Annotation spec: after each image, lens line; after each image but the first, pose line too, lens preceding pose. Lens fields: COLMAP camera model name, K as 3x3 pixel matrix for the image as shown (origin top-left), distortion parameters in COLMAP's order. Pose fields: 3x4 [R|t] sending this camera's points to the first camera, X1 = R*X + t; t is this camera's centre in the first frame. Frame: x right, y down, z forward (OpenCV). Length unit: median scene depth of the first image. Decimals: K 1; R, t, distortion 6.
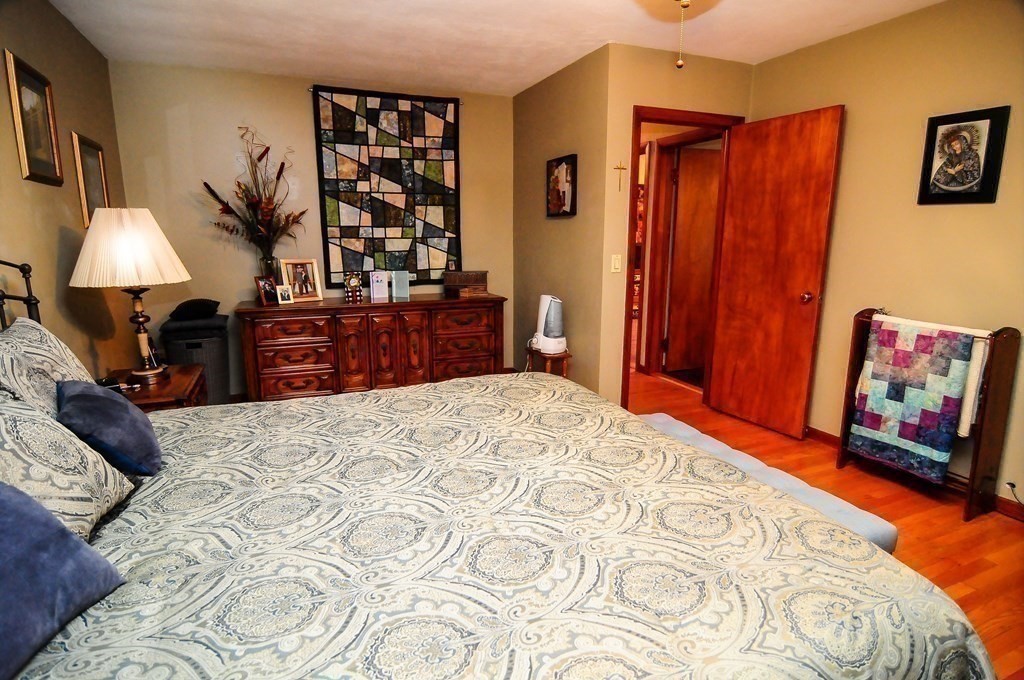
lens RADIAL K [[551.9, 0, 512.2], [0, 551.9, 338.1], [0, 0, 1]] dist [-0.006967, -0.001755]
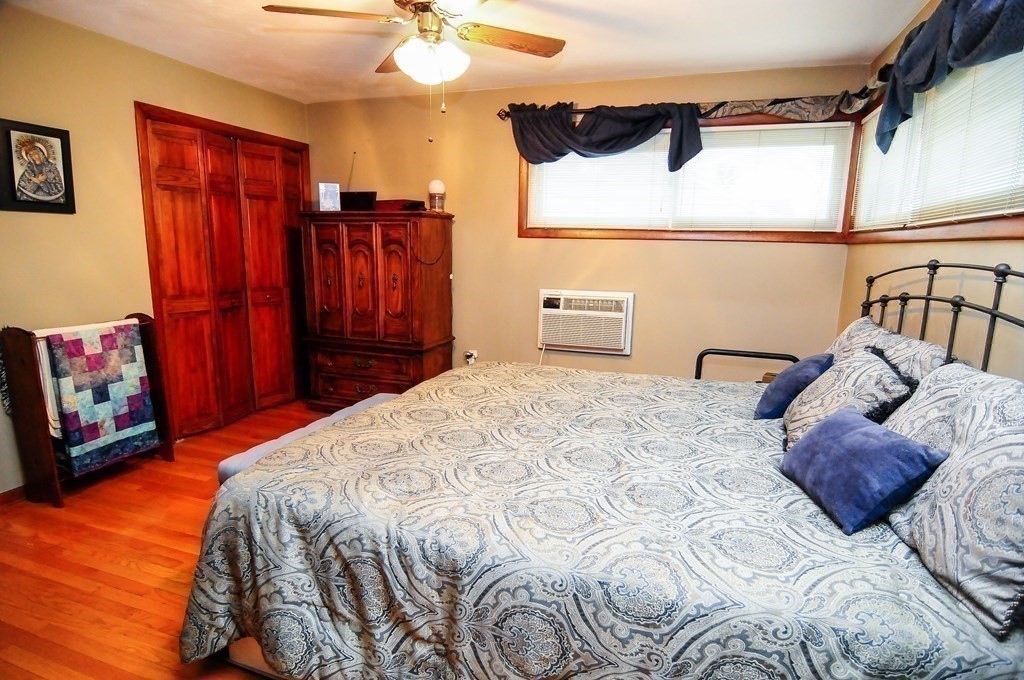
lens RADIAL K [[551.9, 0, 512.3], [0, 551.9, 342.5], [0, 0, 1]] dist [-0.006967, -0.001755]
pose [[-0.728549, -0.134850, 0.671589, -0.565720], [0.115543, 0.942190, 0.314527, -0.236767], [-0.675179, 0.306746, -0.670851, 1.172128]]
